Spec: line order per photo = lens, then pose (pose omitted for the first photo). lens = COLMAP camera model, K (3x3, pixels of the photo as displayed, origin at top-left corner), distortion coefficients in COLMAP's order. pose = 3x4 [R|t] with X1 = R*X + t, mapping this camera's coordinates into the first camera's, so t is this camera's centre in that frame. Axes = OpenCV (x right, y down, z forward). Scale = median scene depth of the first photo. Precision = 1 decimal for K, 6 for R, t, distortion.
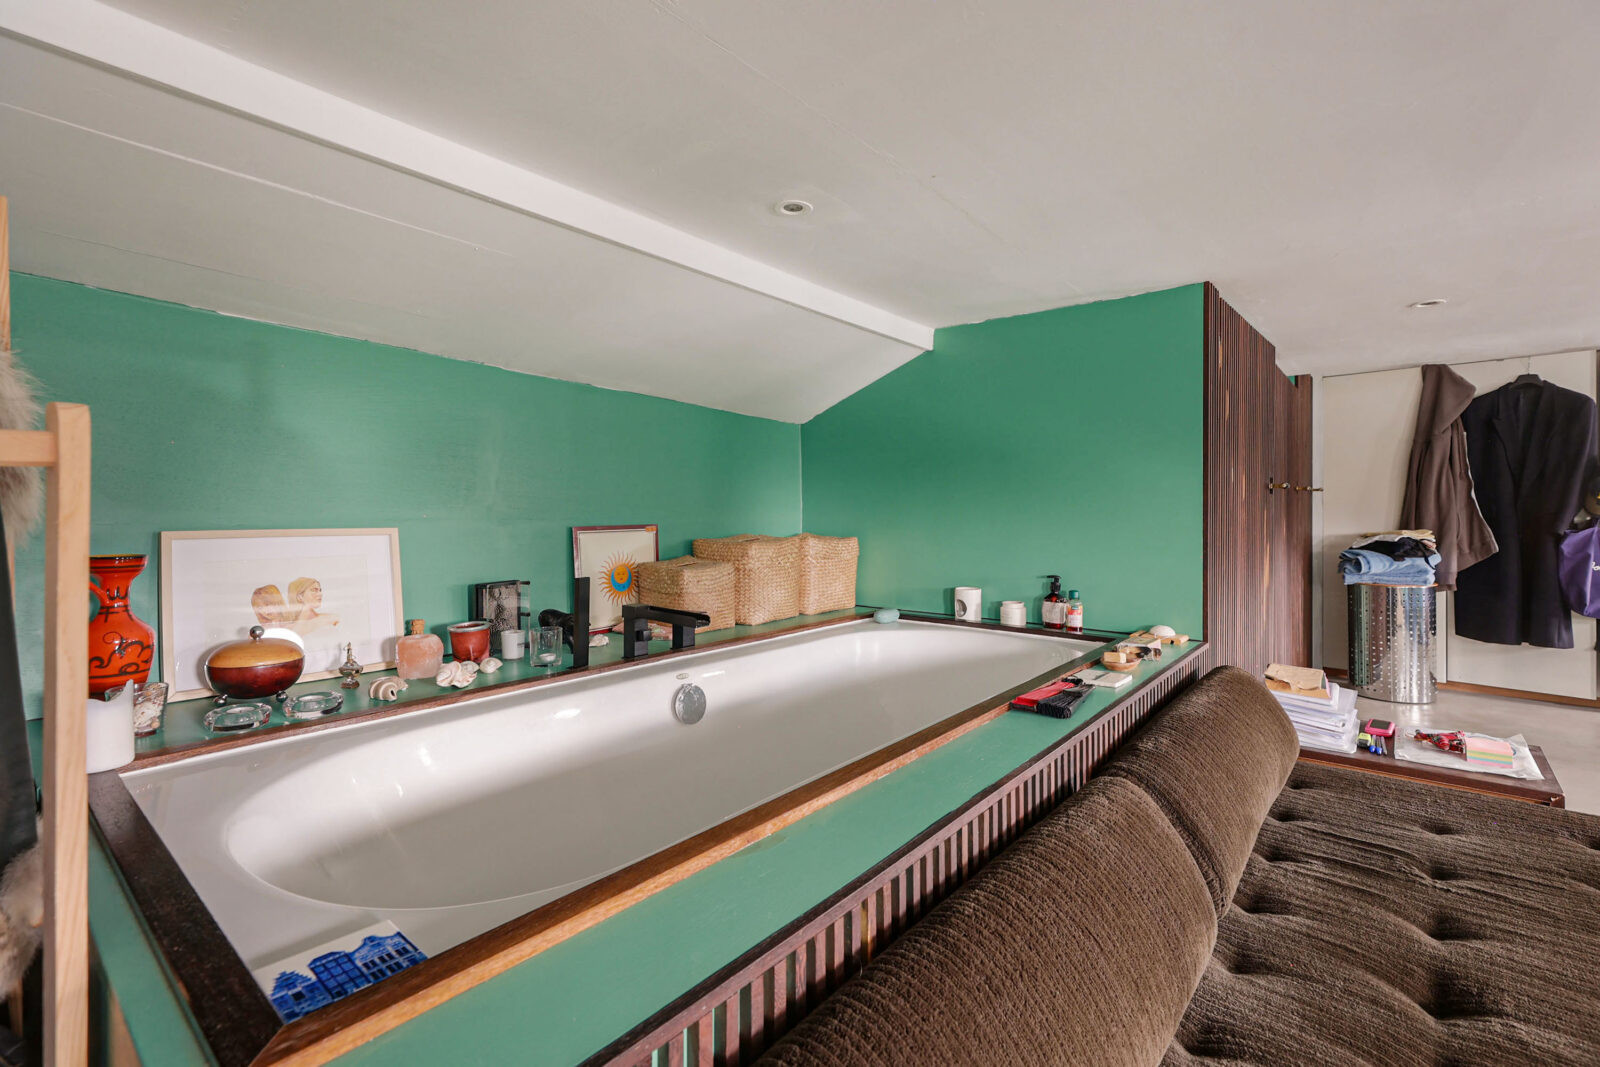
lens RADIAL K [[747.4, 0, 803.5], [0, 747.4, 519.5], [0, 0, 1]] dist [0.000415, 0.000100]
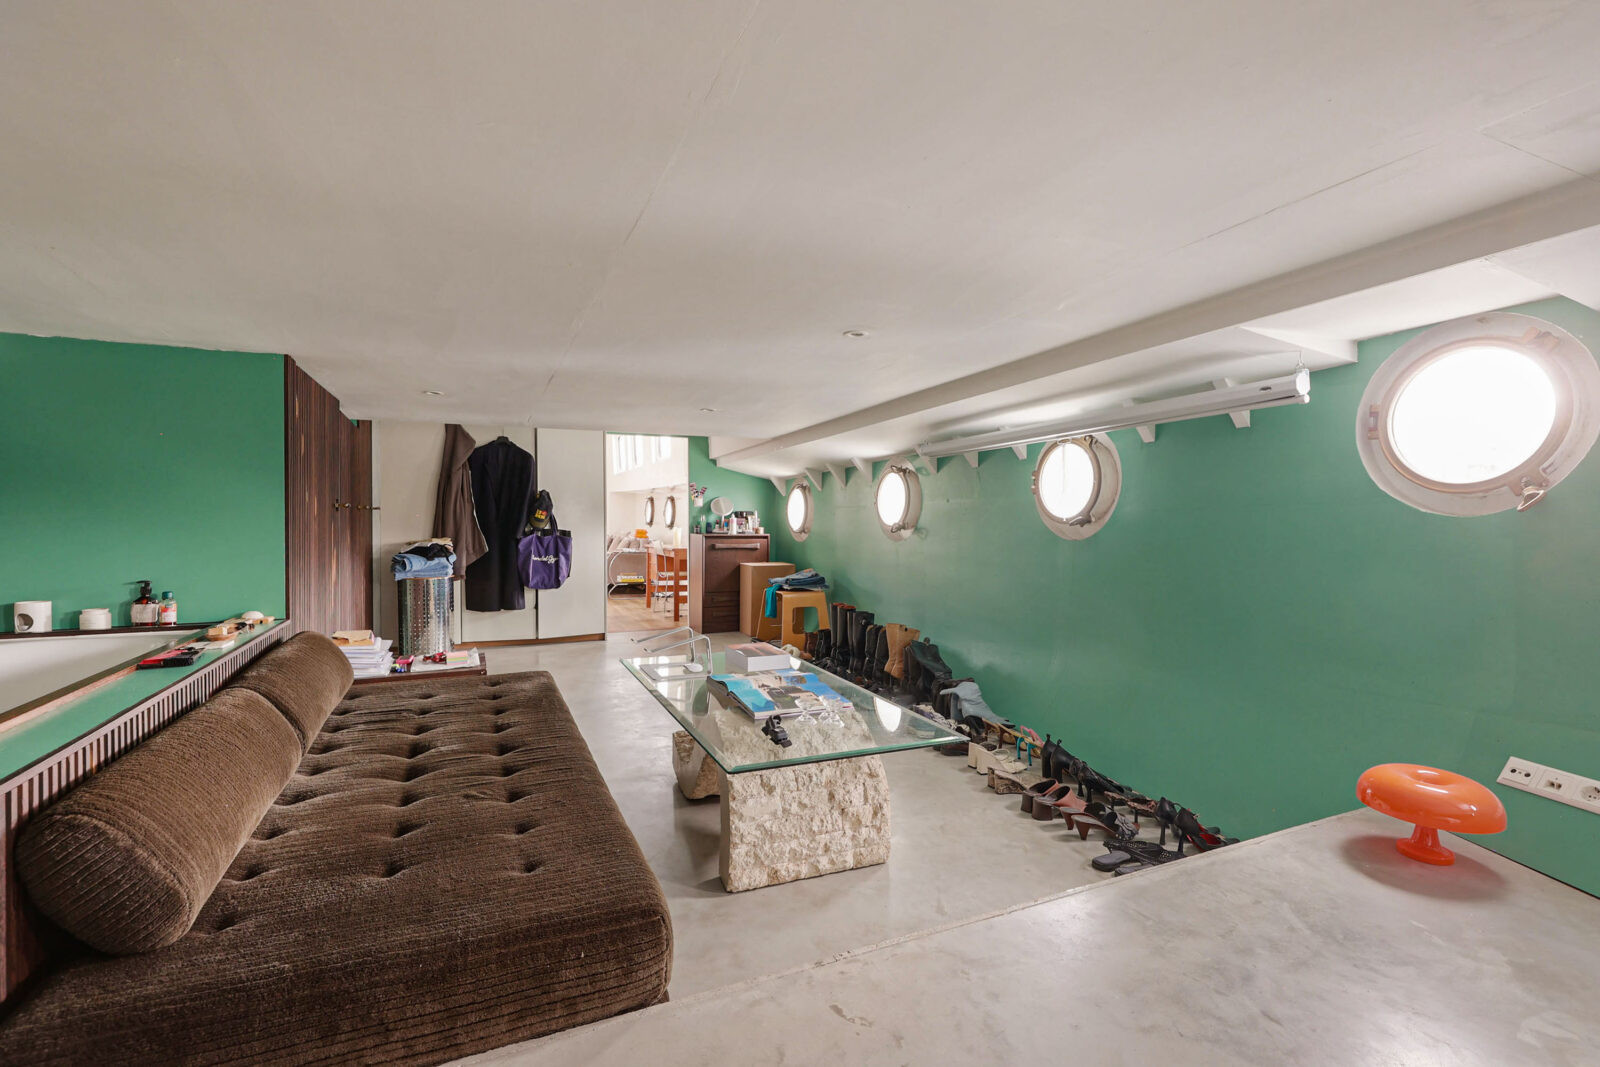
lens RADIAL K [[747.4, 0, 803.5], [0, 747.4, 519.5], [0, 0, 1]] dist [0.000415, 0.000100]
pose [[0.445507, 0.004206, 0.895269, -0.220712], [0.015792, 0.999796, -0.012556, 0.011114], [-0.895139, 0.019732, 0.445350, -0.378266]]
